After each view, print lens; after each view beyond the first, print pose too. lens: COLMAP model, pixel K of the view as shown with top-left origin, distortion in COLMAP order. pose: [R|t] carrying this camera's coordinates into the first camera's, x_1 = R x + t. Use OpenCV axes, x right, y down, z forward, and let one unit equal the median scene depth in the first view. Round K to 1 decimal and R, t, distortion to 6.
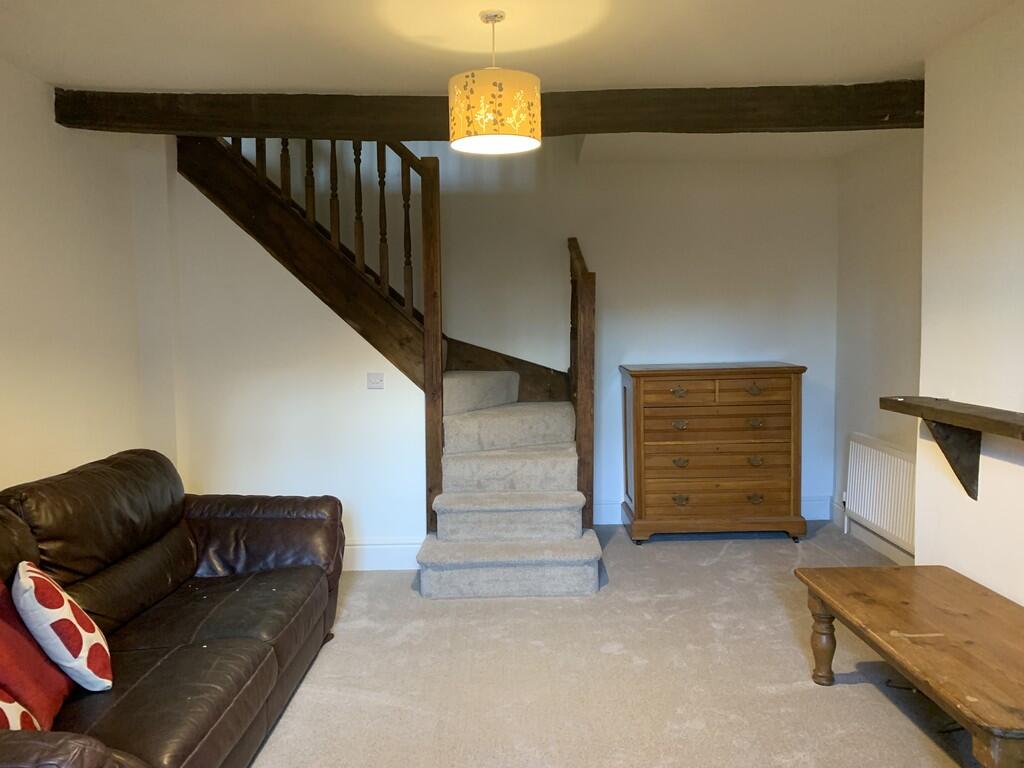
lens RADIAL K [[780.2, 0, 508.0], [0, 780.2, 375.5], [0, 0, 1]] dist [0.074335, -0.100156]
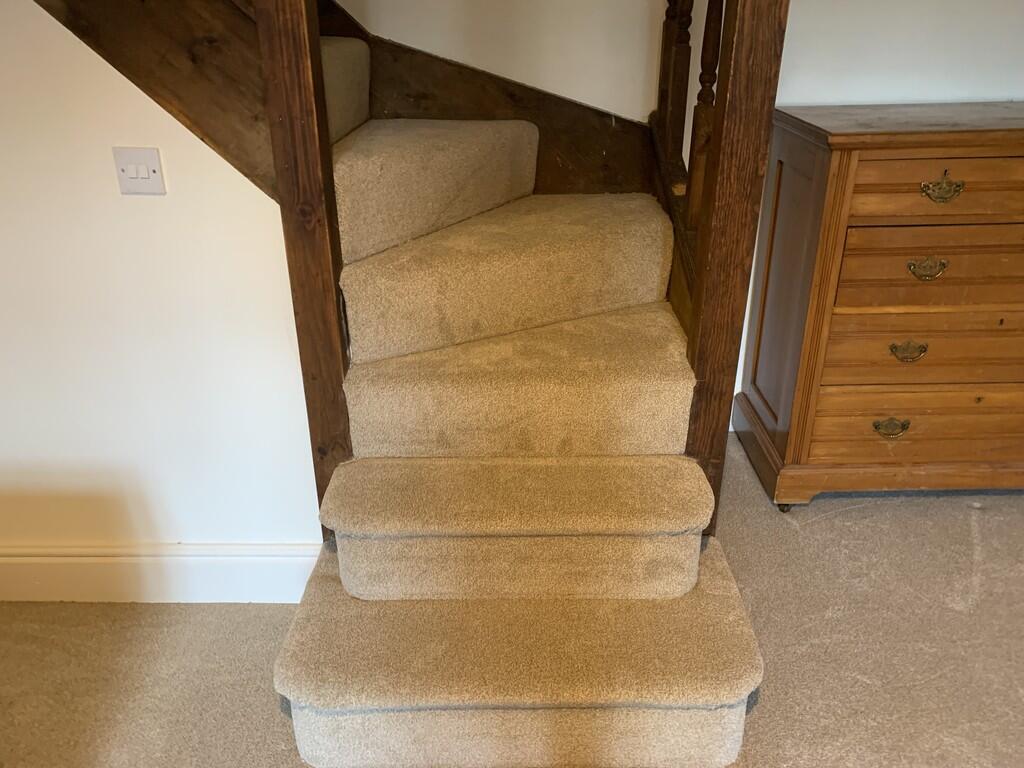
lens RADIAL K [[780.2, 0, 508.0], [0, 780.2, 375.5], [0, 0, 1]] dist [0.074335, -0.100156]
pose [[0.999981, 0.004920, 0.003736, -0.004635], [-0.005933, 0.933415, 0.358750, -0.036463], [-0.001722, -0.358765, 0.933426, 0.645052]]
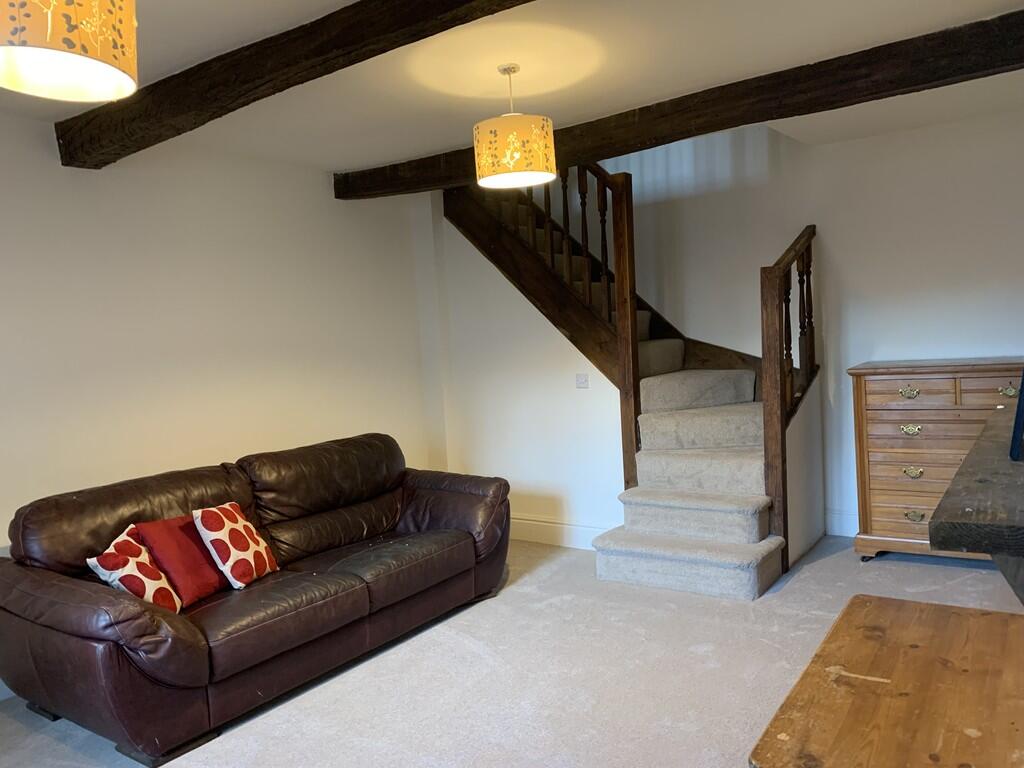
lens RADIAL K [[777.4, 0, 512.0], [0, 777.4, 384.0], [0, 0, 1]] dist [0.025368, -0.005927]
pose [[0.815699, 0.000848, -0.578476, 0.395826], [0.011238, 0.999787, 0.017311, -0.009514], [0.578368, -0.020622, 0.815516, 0.038988]]
